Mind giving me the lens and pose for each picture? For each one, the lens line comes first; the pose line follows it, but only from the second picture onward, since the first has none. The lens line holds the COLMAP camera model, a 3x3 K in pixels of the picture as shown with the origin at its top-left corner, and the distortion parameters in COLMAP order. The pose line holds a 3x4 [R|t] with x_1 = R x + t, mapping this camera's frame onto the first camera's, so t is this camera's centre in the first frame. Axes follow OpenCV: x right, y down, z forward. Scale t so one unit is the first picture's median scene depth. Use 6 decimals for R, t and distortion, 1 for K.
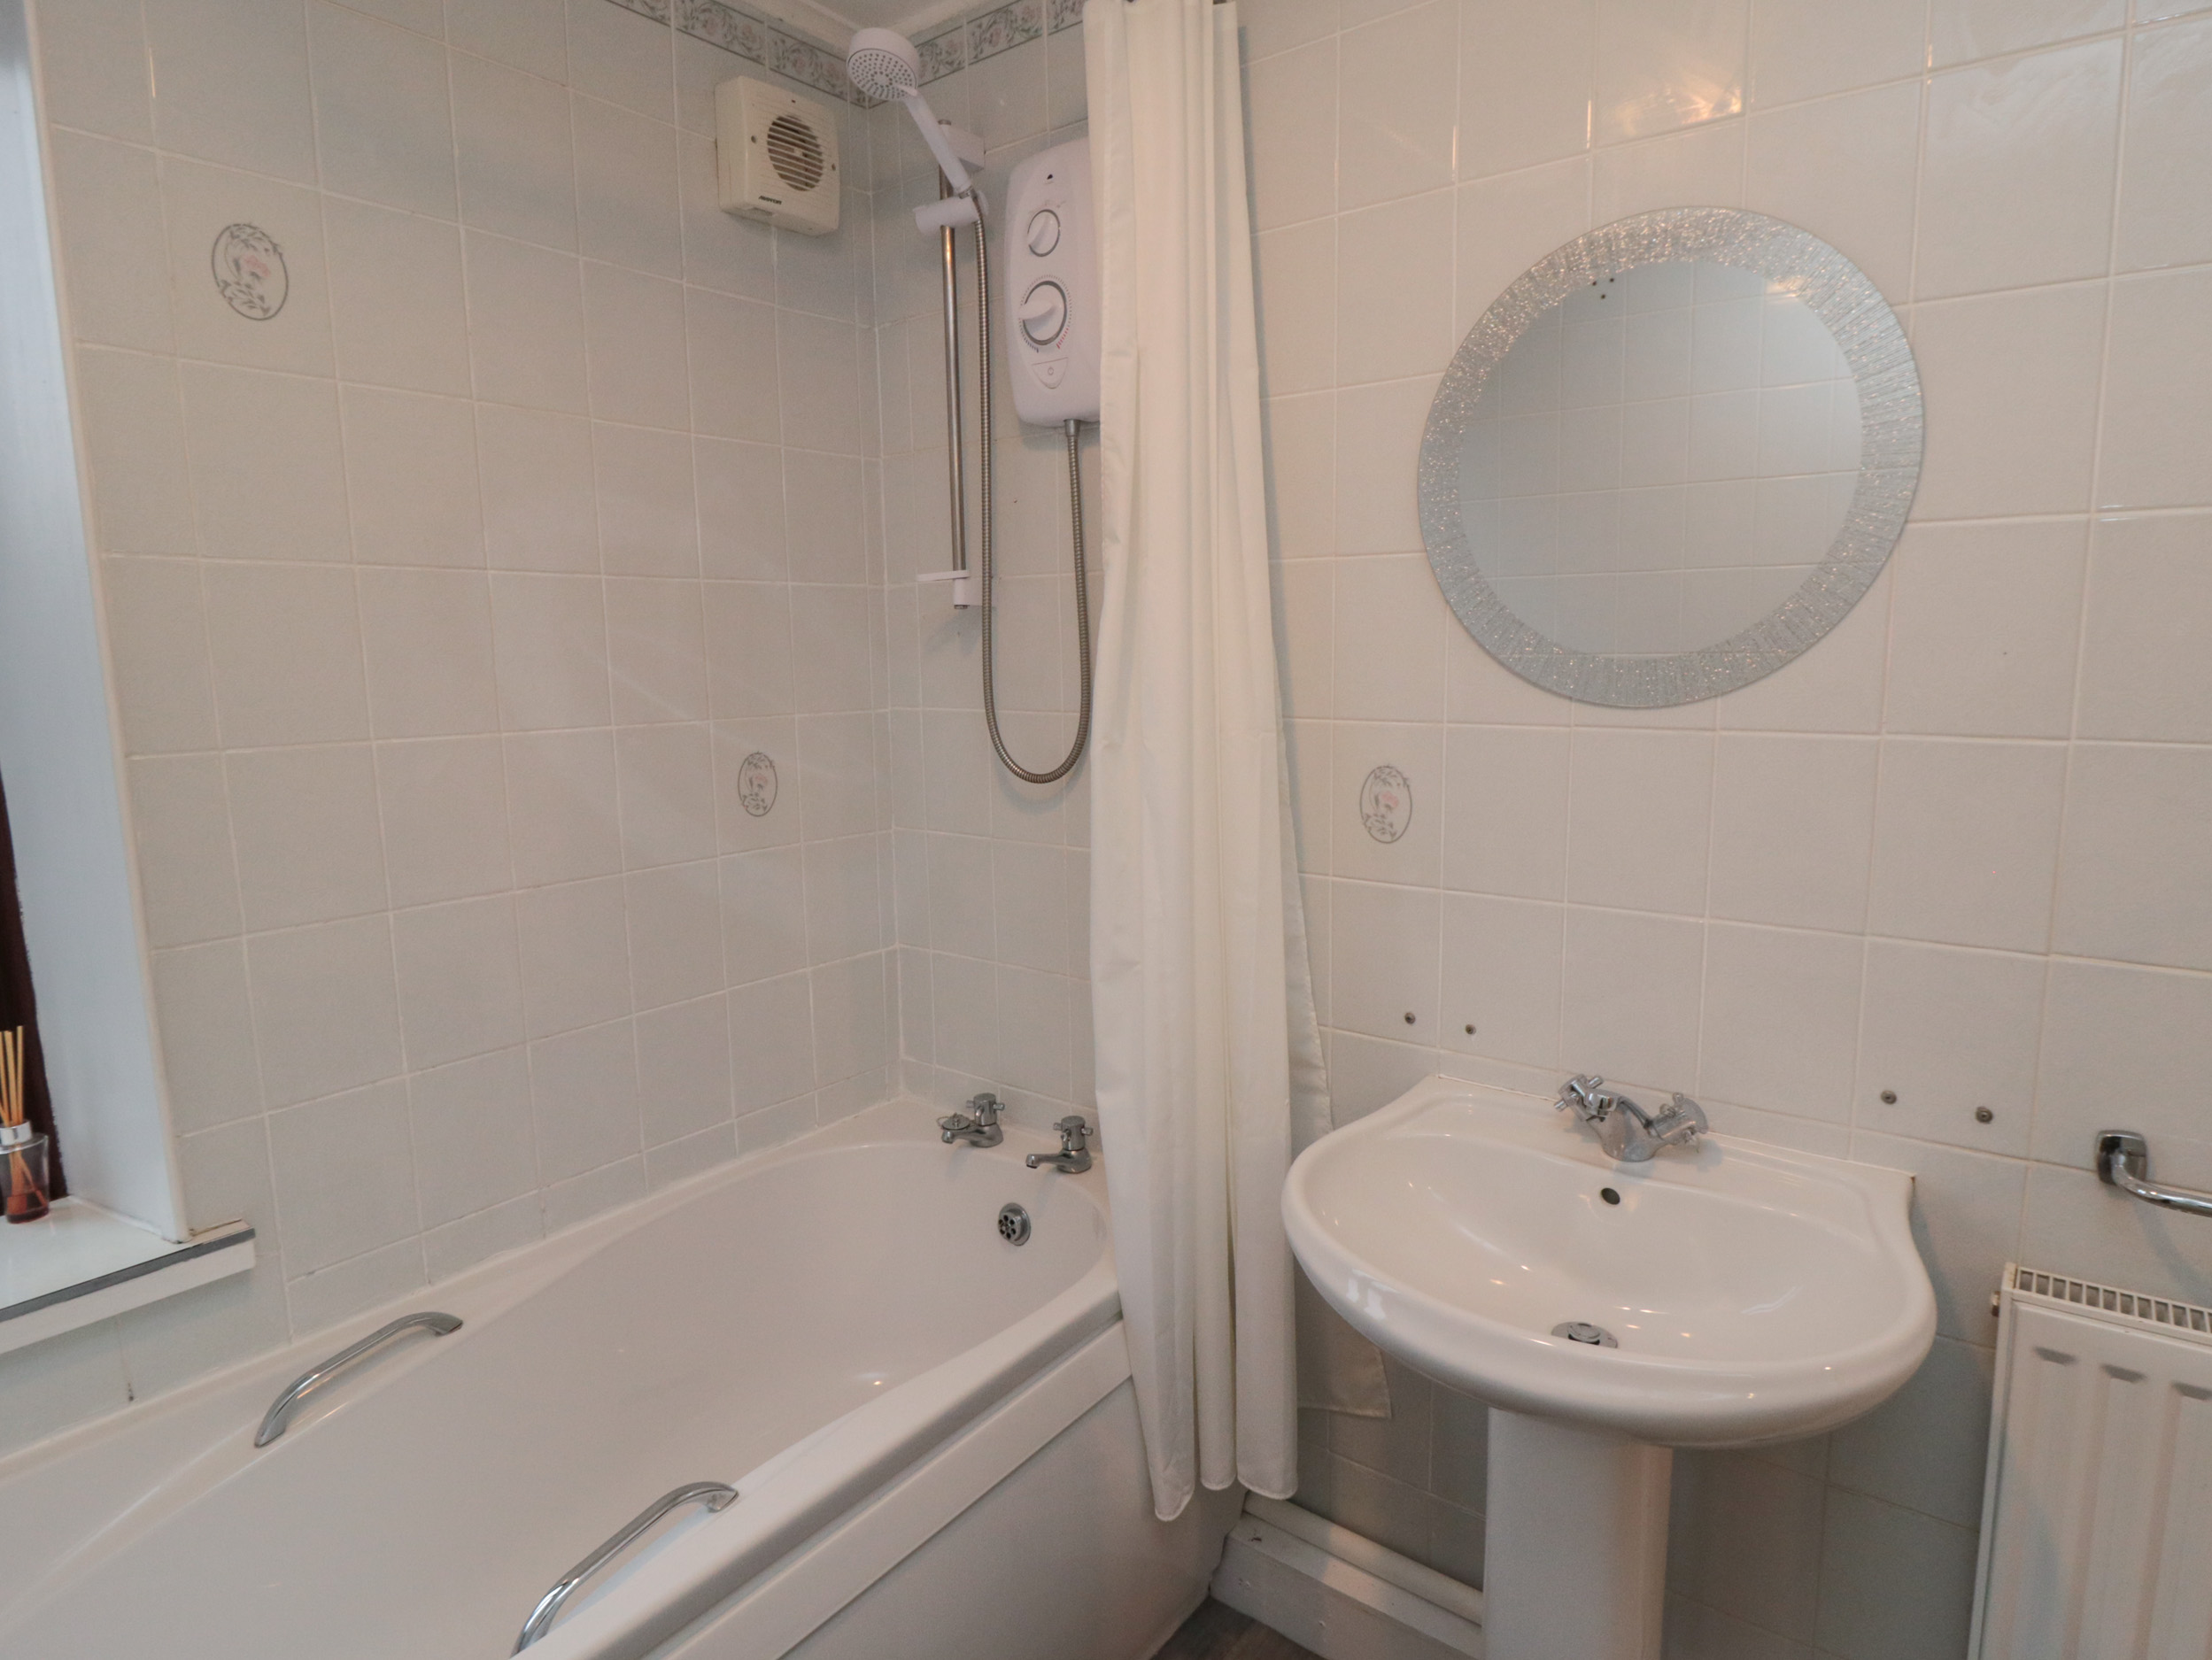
lens RADIAL K [[1152.4, 0, 1132.4], [0, 1152.4, 814.7], [0, 0, 1]] dist [0.002337, -0.015682]
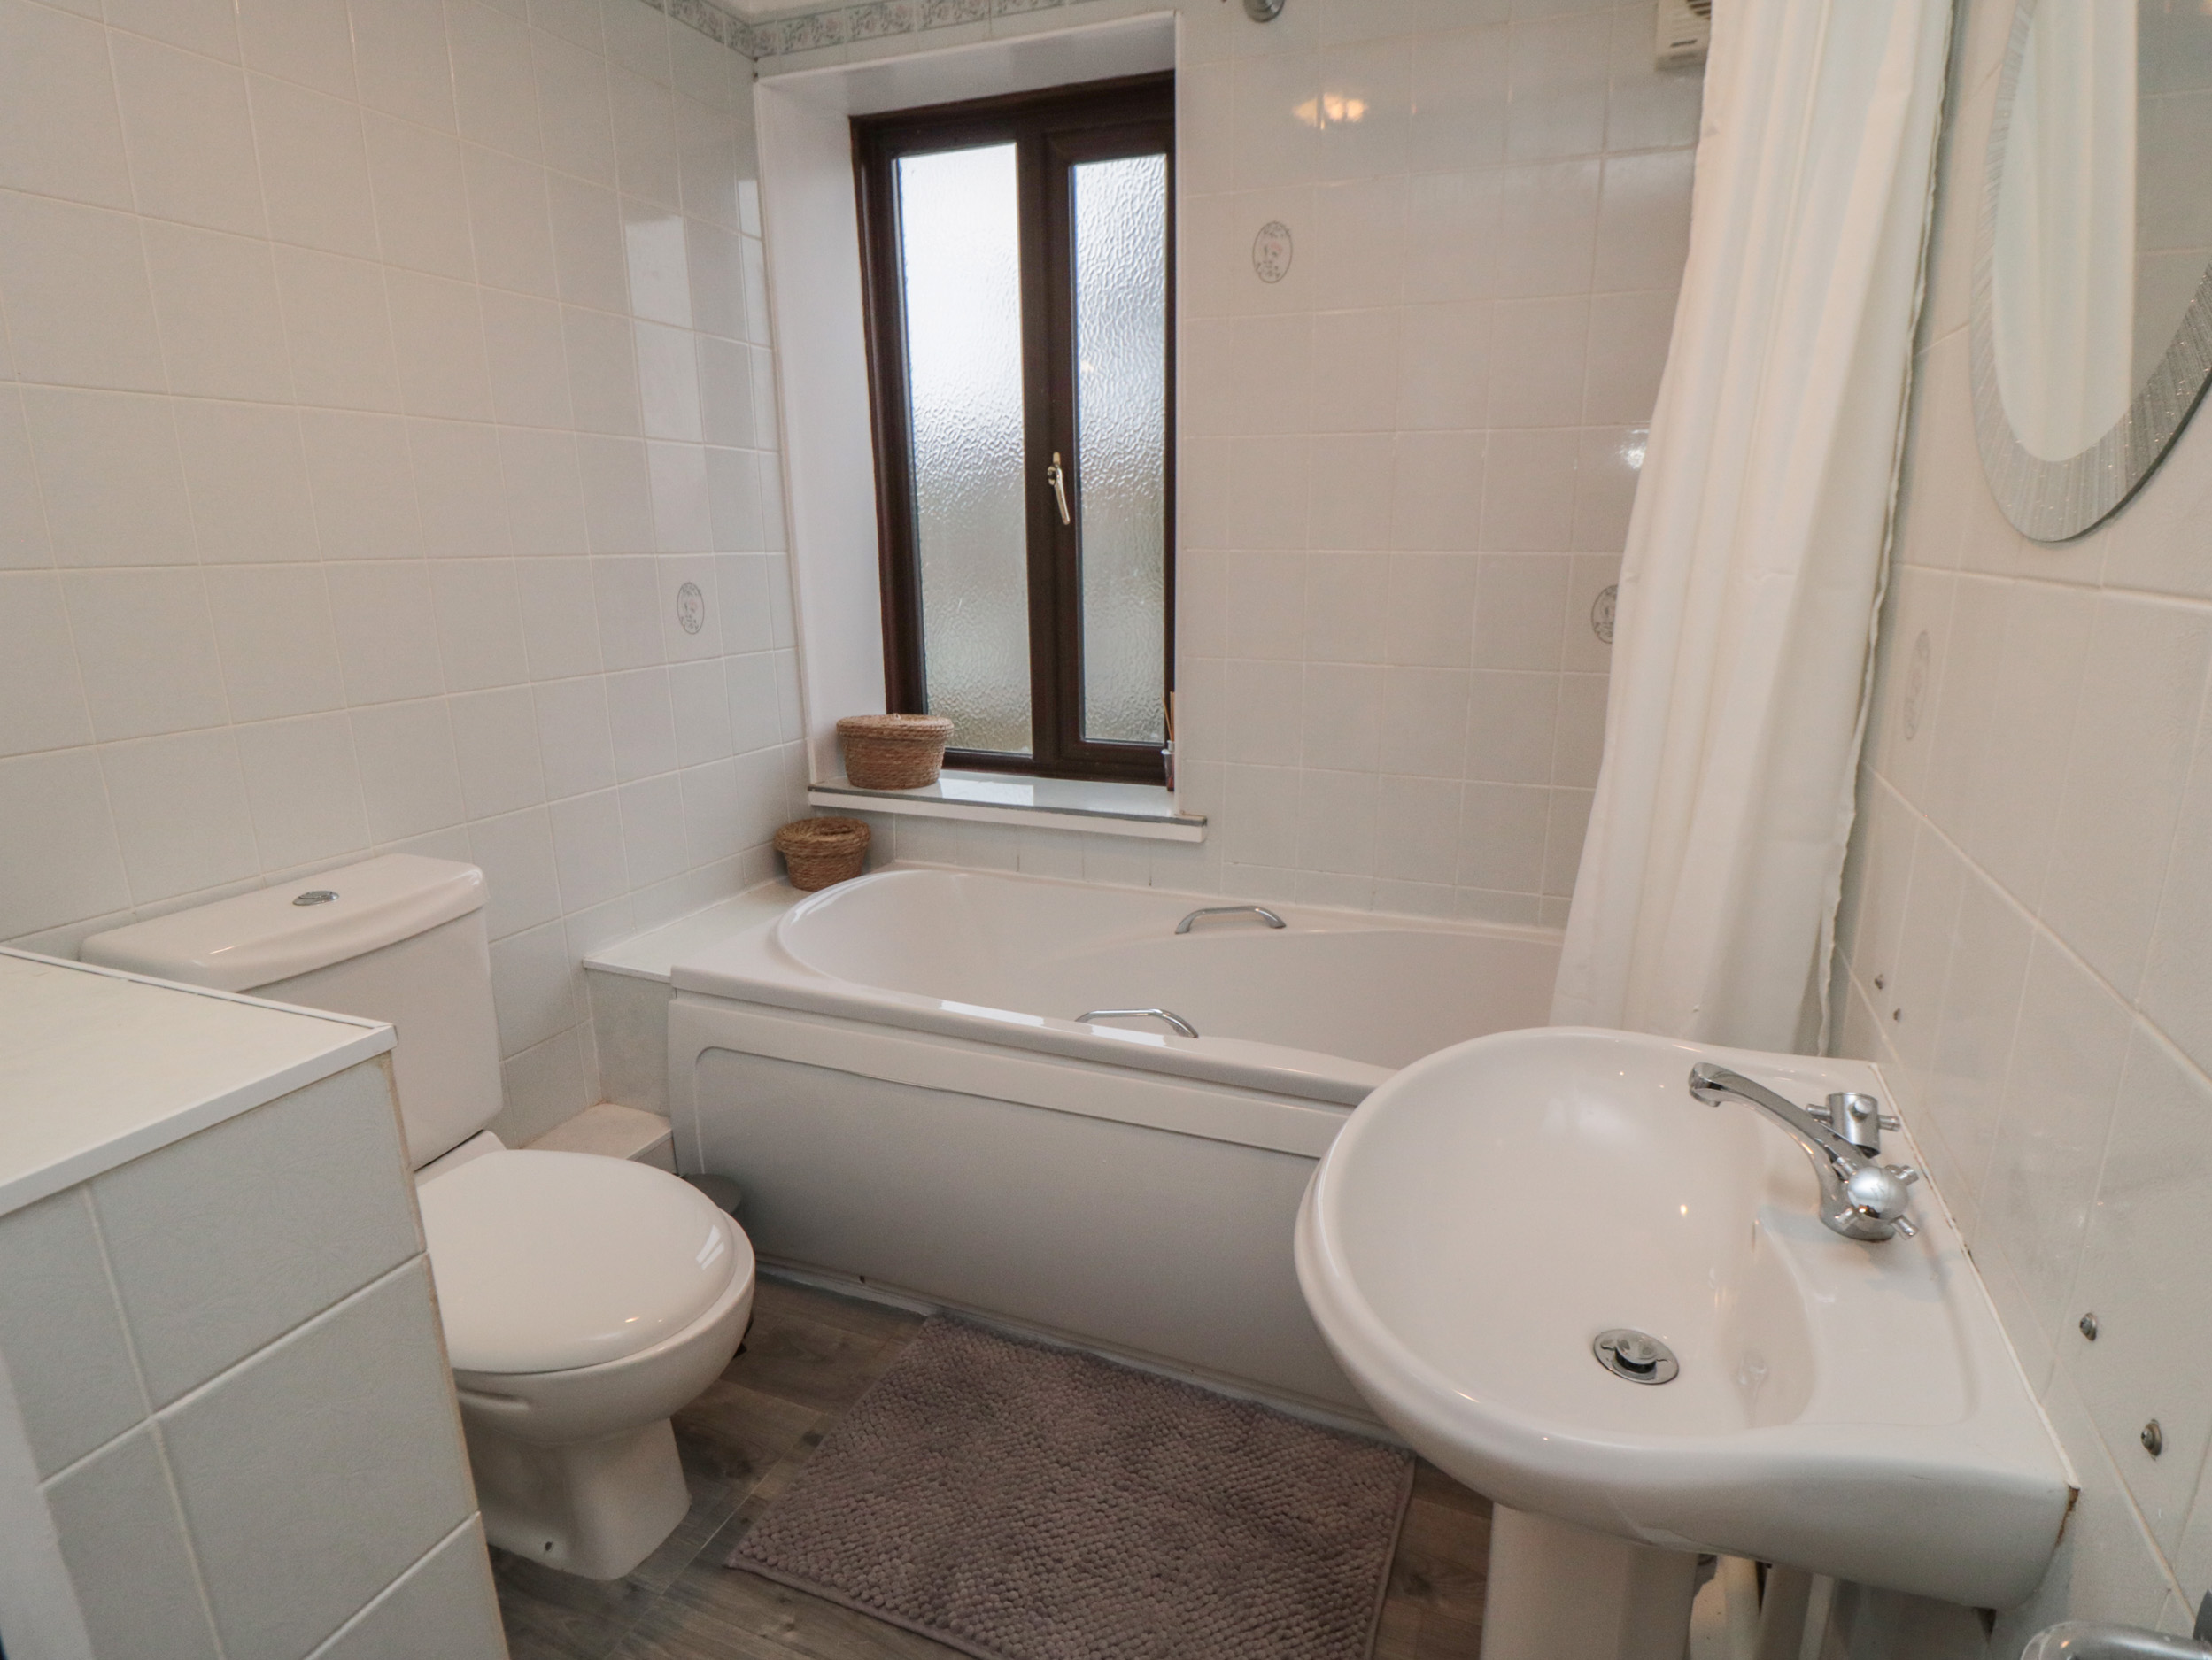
lens RADIAL K [[1152.4, 0, 1132.4], [0, 1152.4, 814.7], [0, 0, 1]] dist [0.002337, -0.015682]
pose [[0.247295, 0.240430, -0.938637, 0.811222], [-0.110002, 0.969428, 0.219336, -0.033236], [0.962676, 0.049011, 0.266182, 0.361782]]
